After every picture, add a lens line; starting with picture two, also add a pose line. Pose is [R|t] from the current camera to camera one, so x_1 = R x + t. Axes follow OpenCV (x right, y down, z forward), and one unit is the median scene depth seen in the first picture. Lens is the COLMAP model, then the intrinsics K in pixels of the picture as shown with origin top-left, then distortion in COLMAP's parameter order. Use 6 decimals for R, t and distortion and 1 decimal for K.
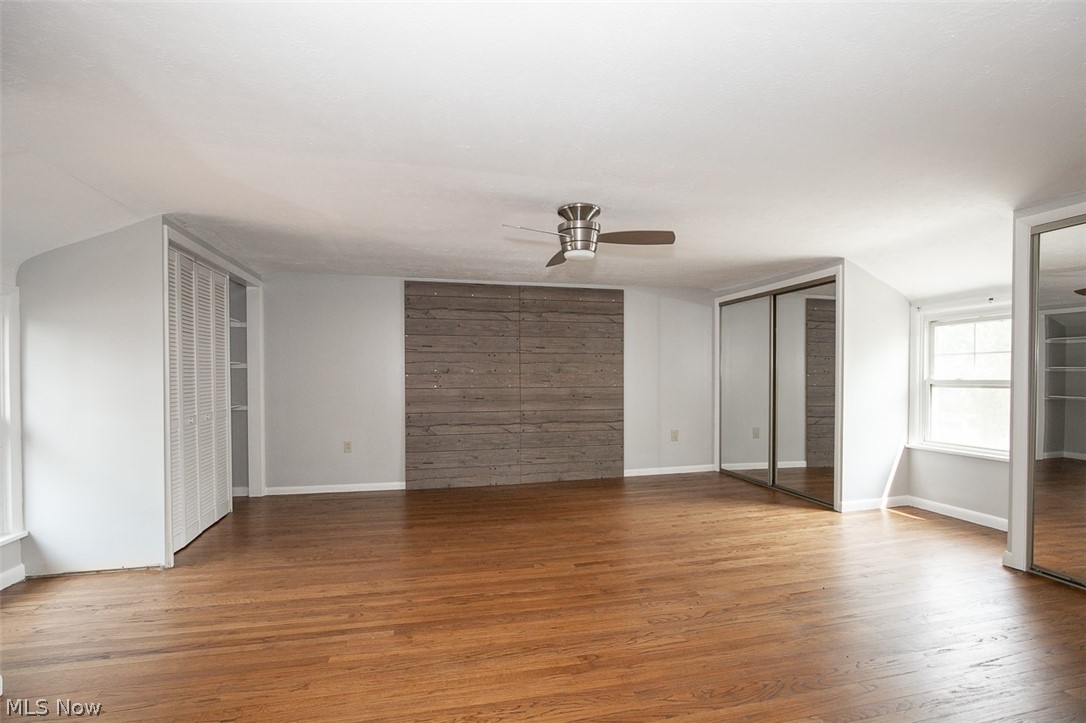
lens RADIAL K [[503.1, 0, 546.2], [0, 503.1, 377.7], [0, 0, 1]] dist [-0.019039, 0.007477]
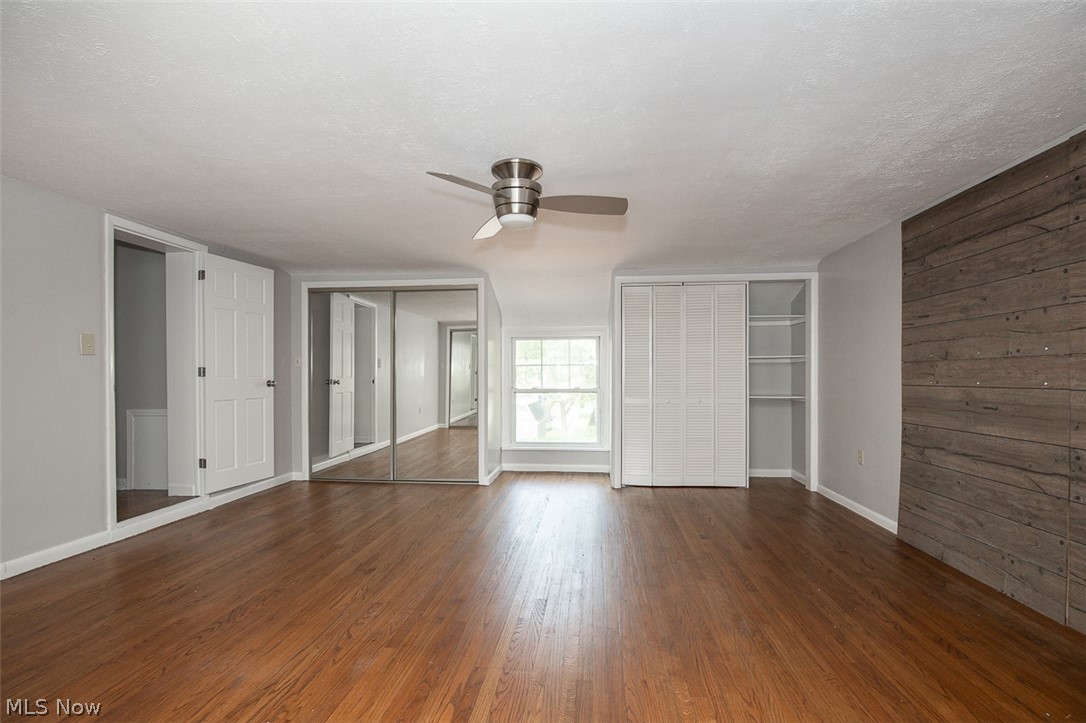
lens RADIAL K [[503.1, 0, 545.1], [0, 503.1, 371.9], [0, 0, 1]] dist [-0.019039, 0.007477]
pose [[-0.337373, -0.004985, -0.941358, 0.473504], [0.001451, 0.999982, -0.005815, 0.007522], [0.941370, -0.003328, -0.337360, 0.743662]]
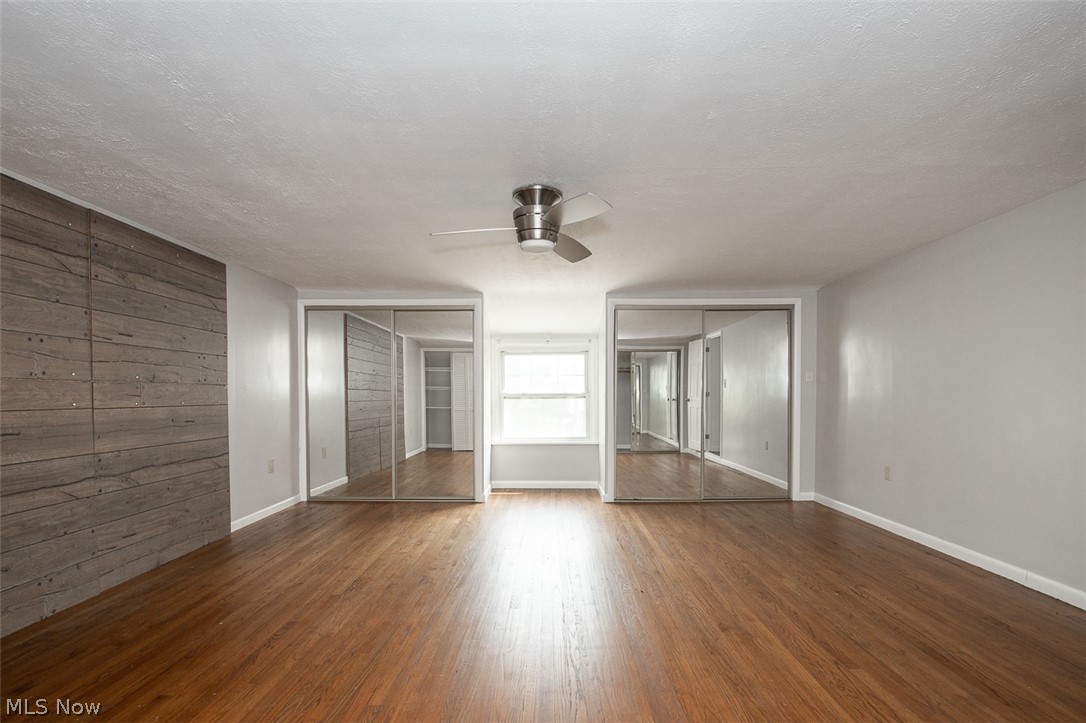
lens RADIAL K [[503.1, 0, 548.3], [0, 503.1, 401.8], [0, 0, 1]] dist [-0.019039, 0.007477]
pose [[0.246592, -0.010428, 0.969063, -0.433949], [0.004376, 0.999944, 0.009647, 0.010500], [-0.969110, 0.001862, 0.246623, 0.427648]]
